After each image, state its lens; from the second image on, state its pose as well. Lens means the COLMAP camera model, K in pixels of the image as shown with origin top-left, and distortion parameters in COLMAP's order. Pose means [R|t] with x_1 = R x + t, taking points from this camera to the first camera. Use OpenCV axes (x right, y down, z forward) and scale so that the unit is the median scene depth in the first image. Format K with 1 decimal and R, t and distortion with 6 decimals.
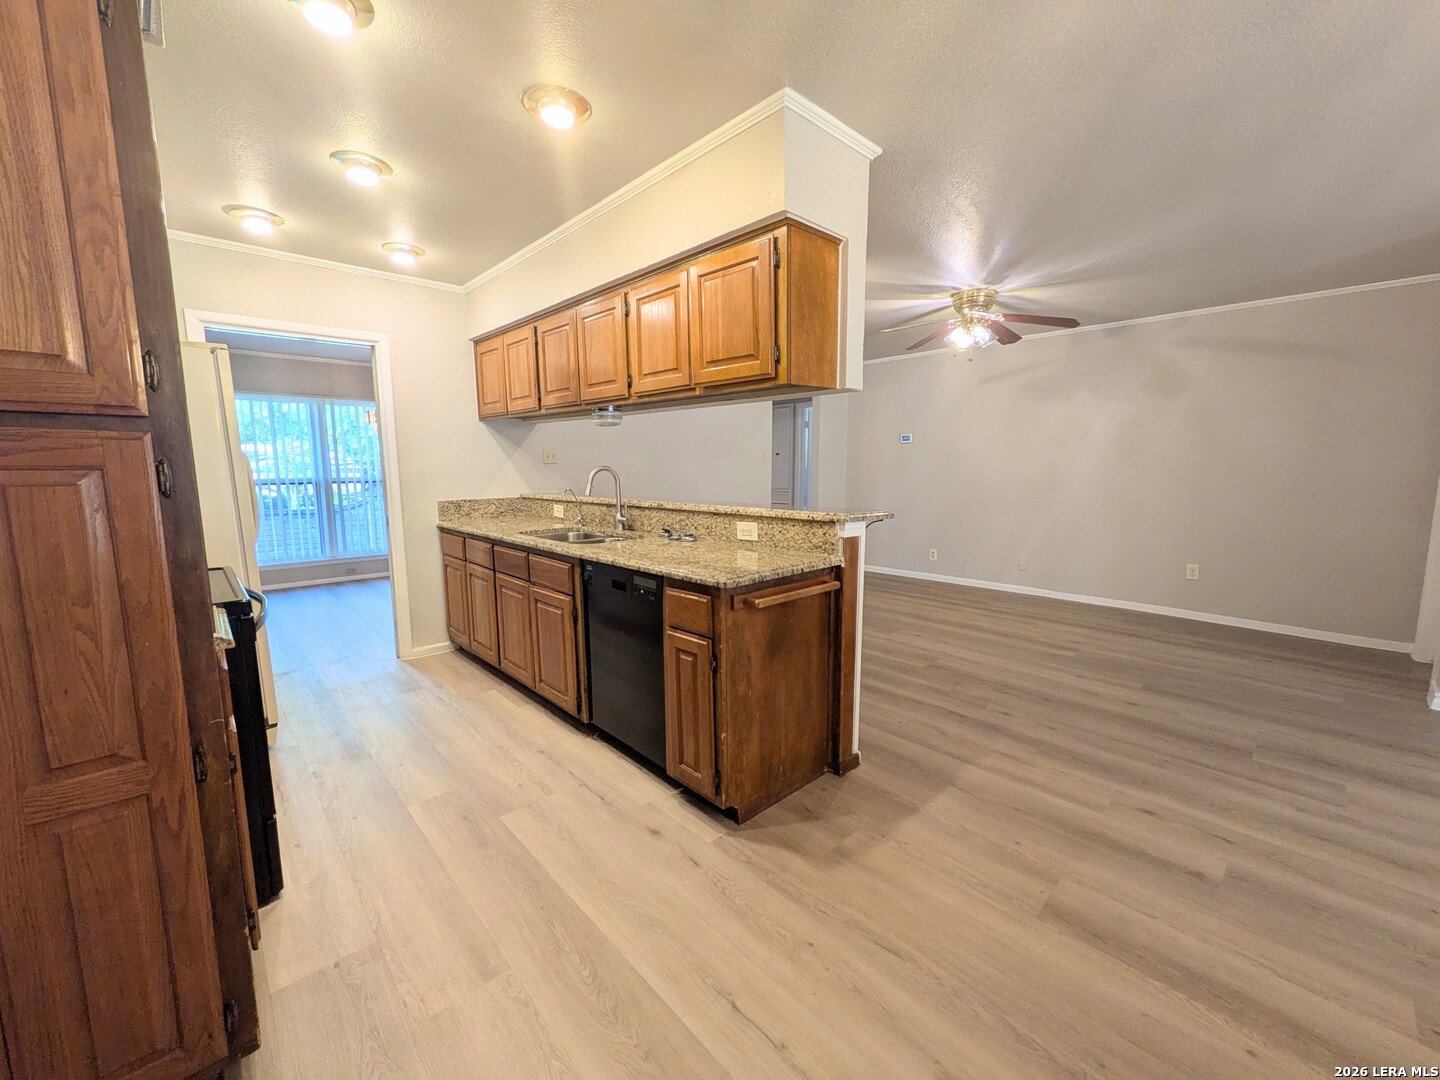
lens RADIAL K [[571.9, 0, 715.3], [0, 571.9, 540.4], [0, 0, 1]] dist [-0.000063, -0.000550]
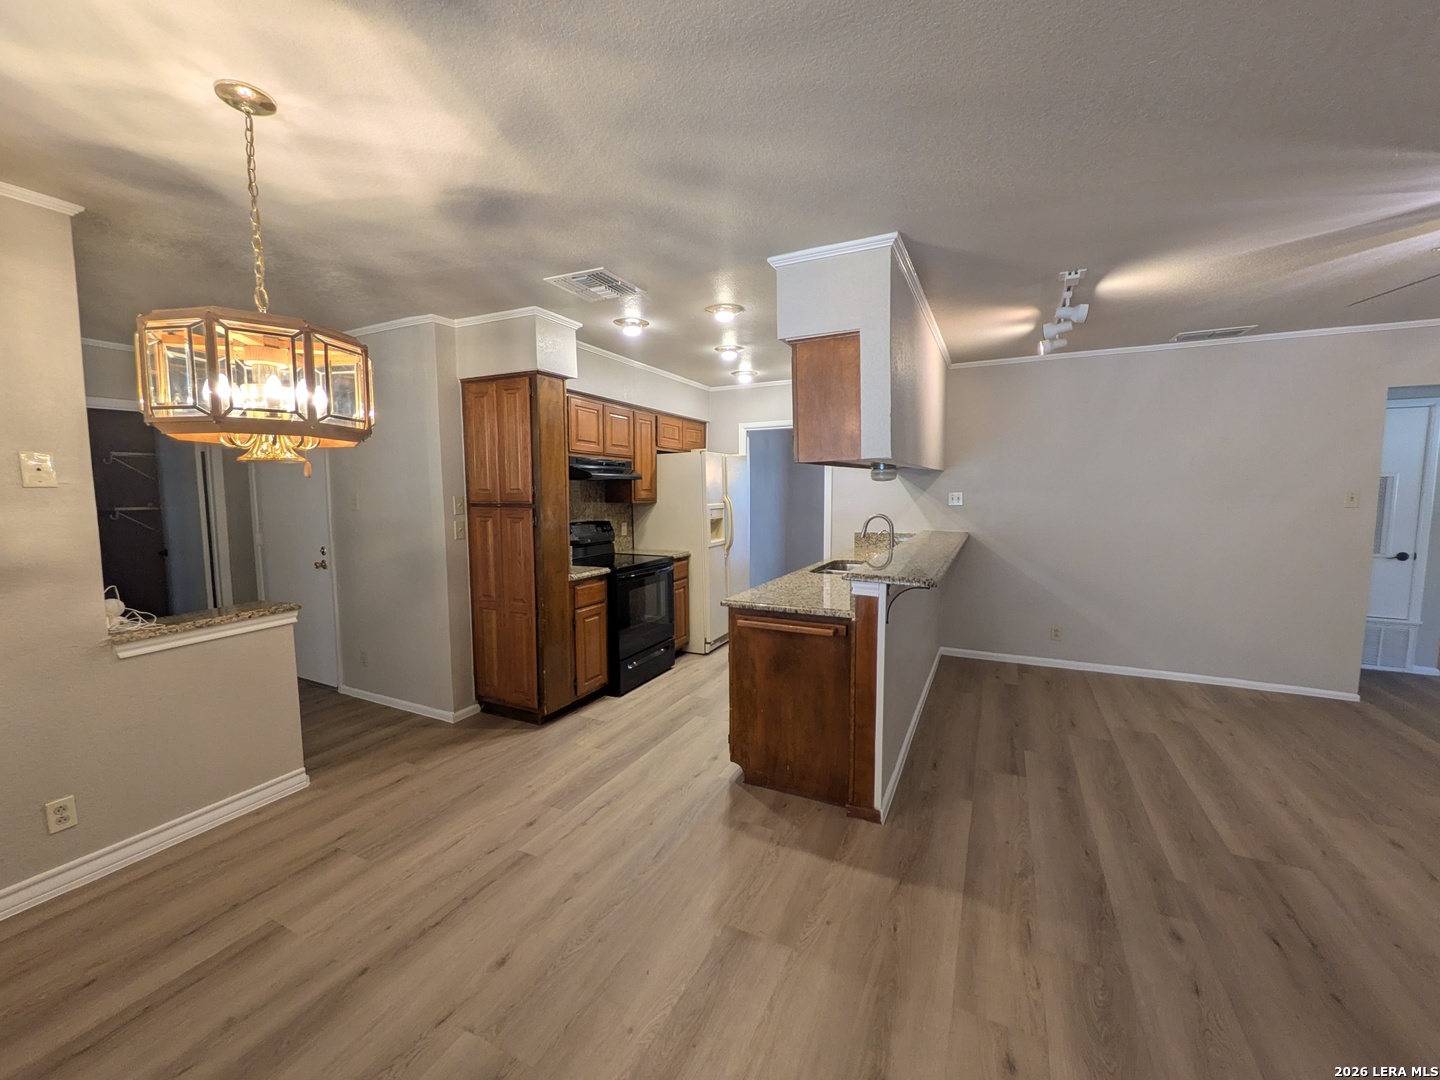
lens RADIAL K [[571.9, 0, 715.3], [0, 571.9, 540.4], [0, 0, 1]] dist [-0.000063, -0.000550]
pose [[0.355272, 0.085957, -0.930803, 0.827809], [-0.119028, 0.991817, 0.046161, -0.091272], [0.927154, 0.094391, 0.362596, 0.251602]]
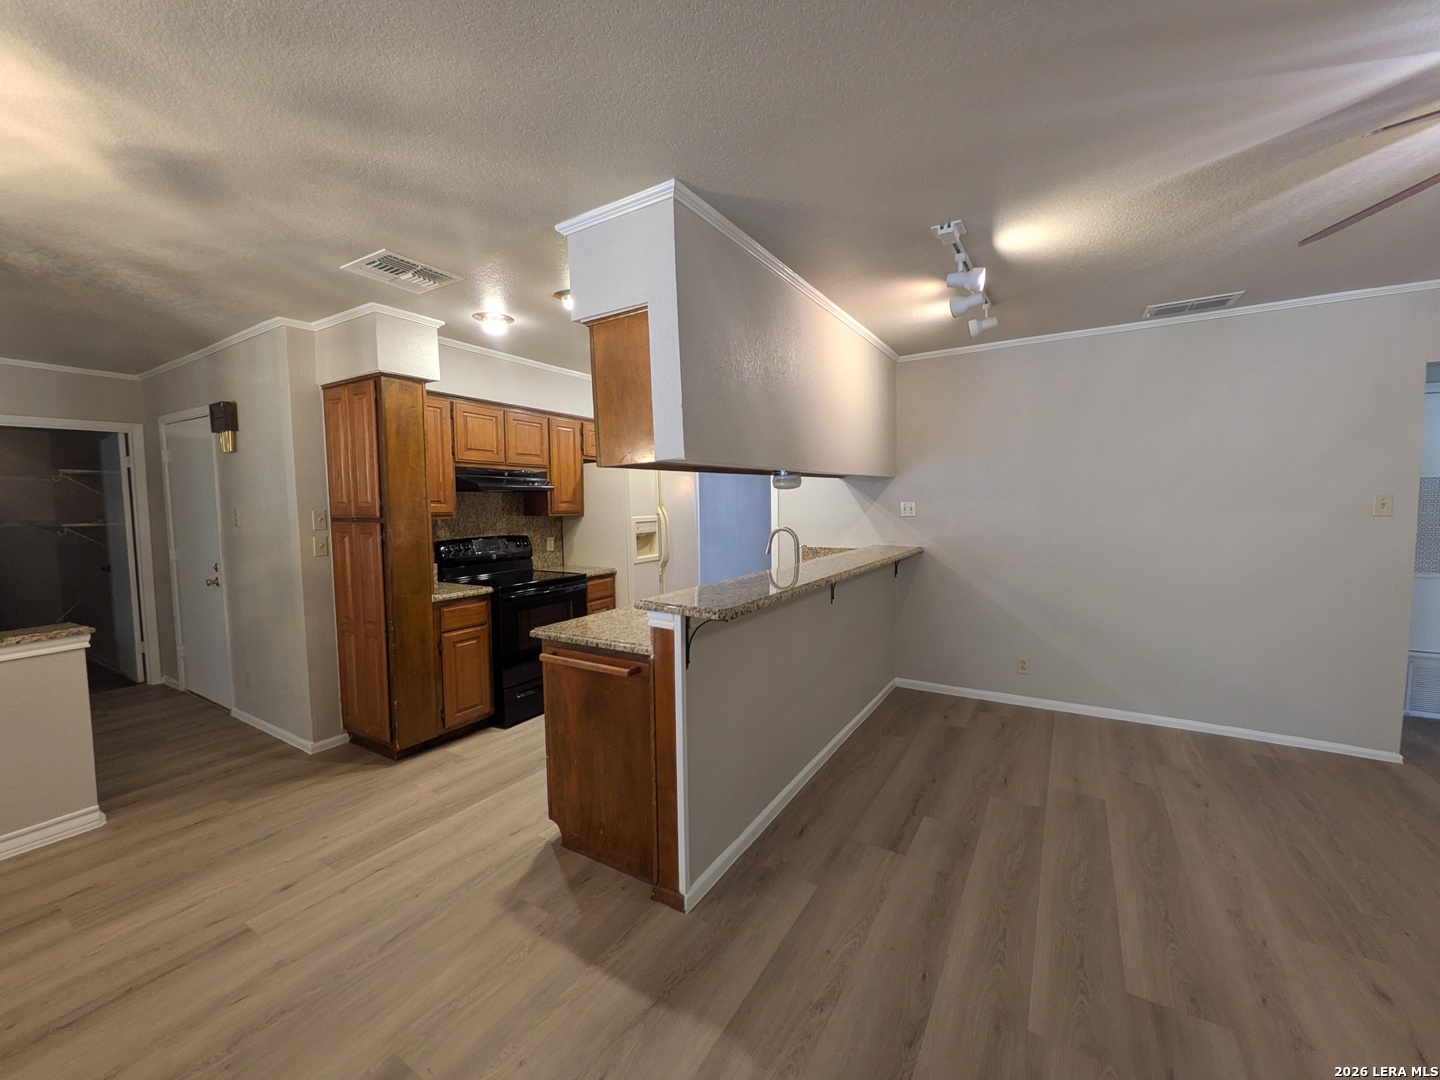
lens RADIAL K [[571.9, 0, 715.3], [0, 571.9, 540.4], [0, 0, 1]] dist [-0.000063, -0.000550]
pose [[0.265171, 0.064890, -0.962015, 0.800270], [-0.113928, 0.992852, 0.035567, -0.131270], [0.957447, 0.100170, 0.270669, 0.610000]]
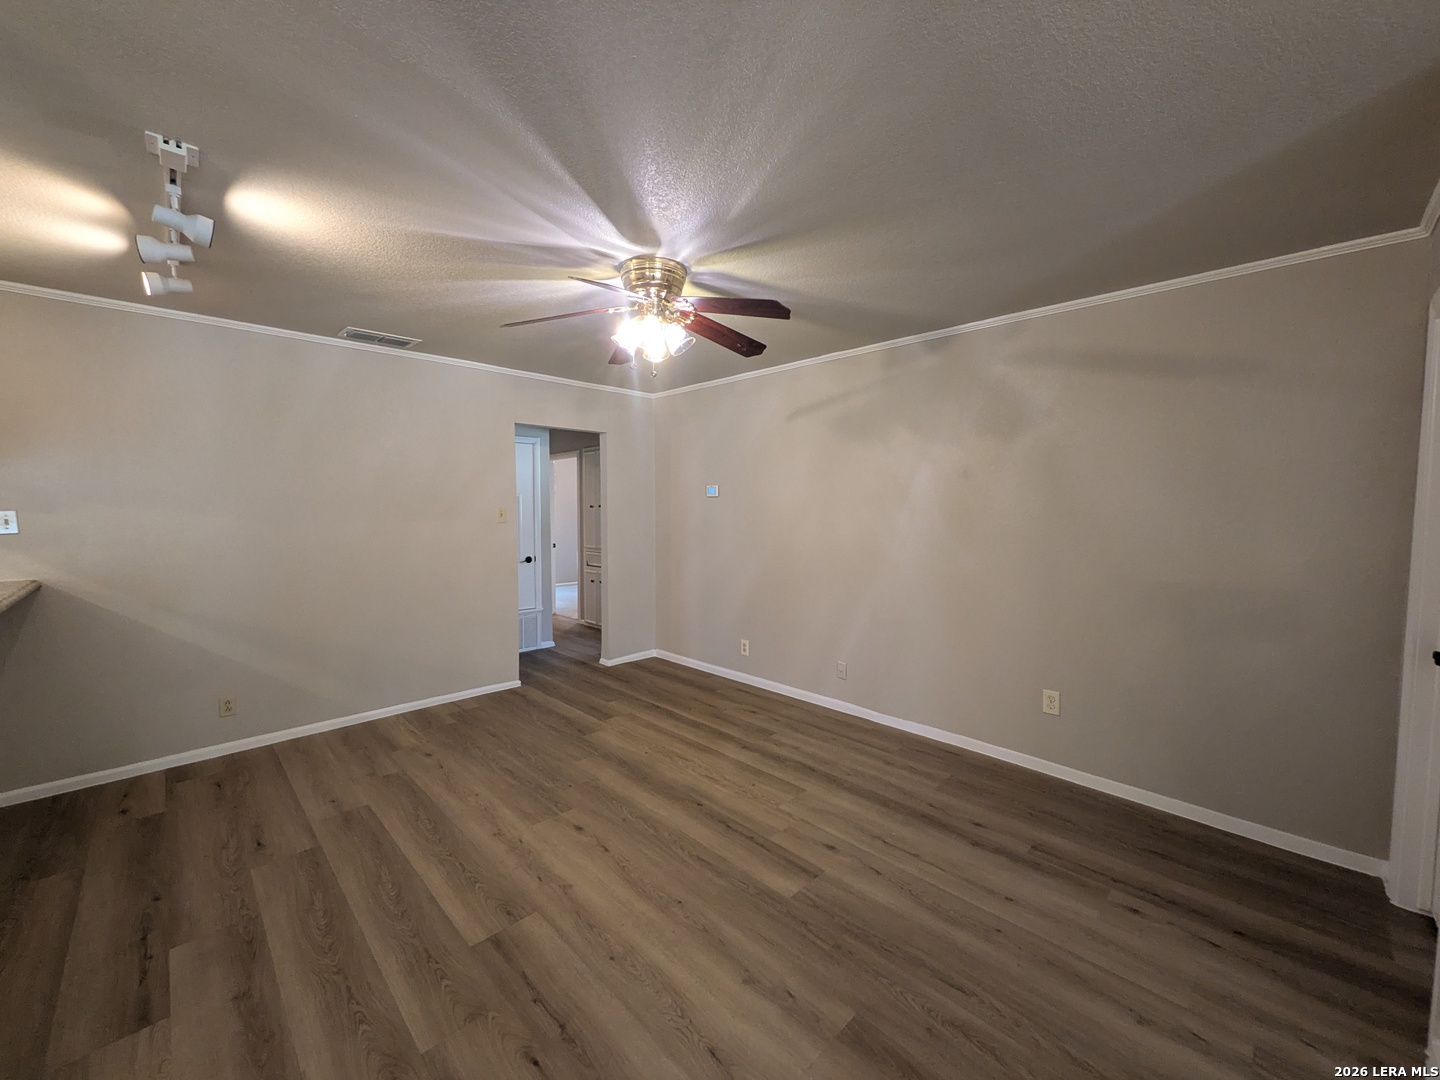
lens RADIAL K [[571.9, 0, 715.3], [0, 571.9, 540.4], [0, 0, 1]] dist [-0.000063, -0.000550]
pose [[0.999649, 0.004095, 0.026174, 0.659547], [-0.002249, 0.997533, -0.070163, -0.124379], [-0.026397, 0.070079, 0.997192, 0.525987]]
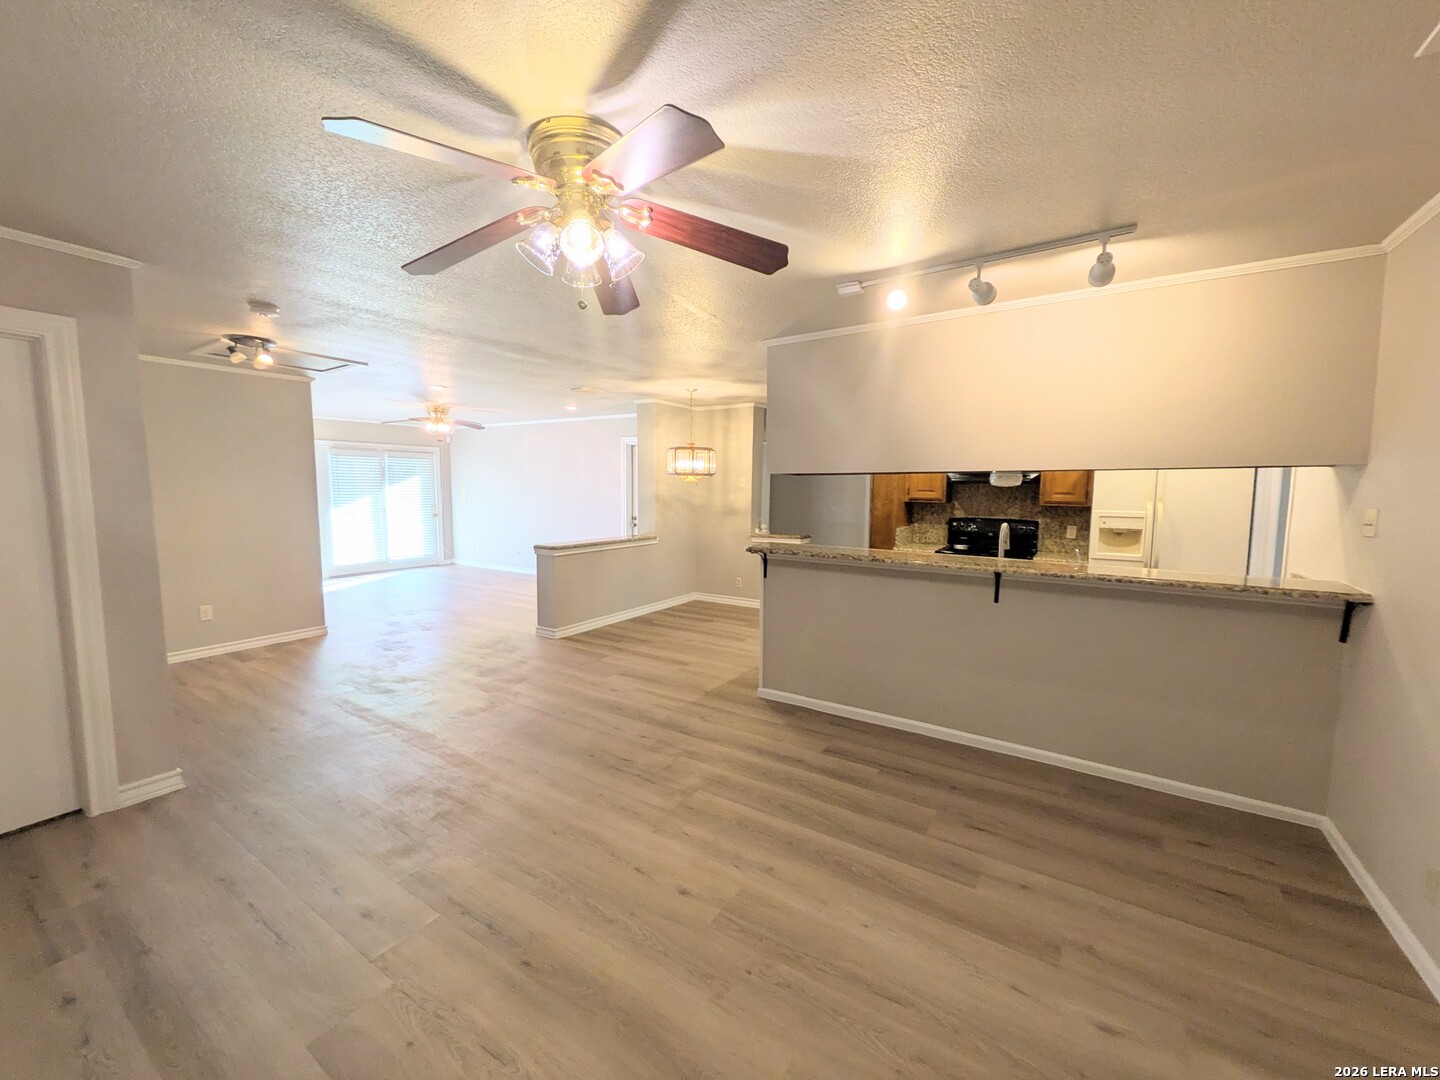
lens RADIAL K [[571.0, 0, 714.4], [0, 571.0, 540.1], [0, 0, 1]] dist [-0.000654, -0.000828]
pose [[-0.969868, 0.019789, -0.242827, 0.606892], [-0.035545, 0.974537, 0.221392, -0.323409], [0.241025, 0.223353, -0.944469, 1.924959]]
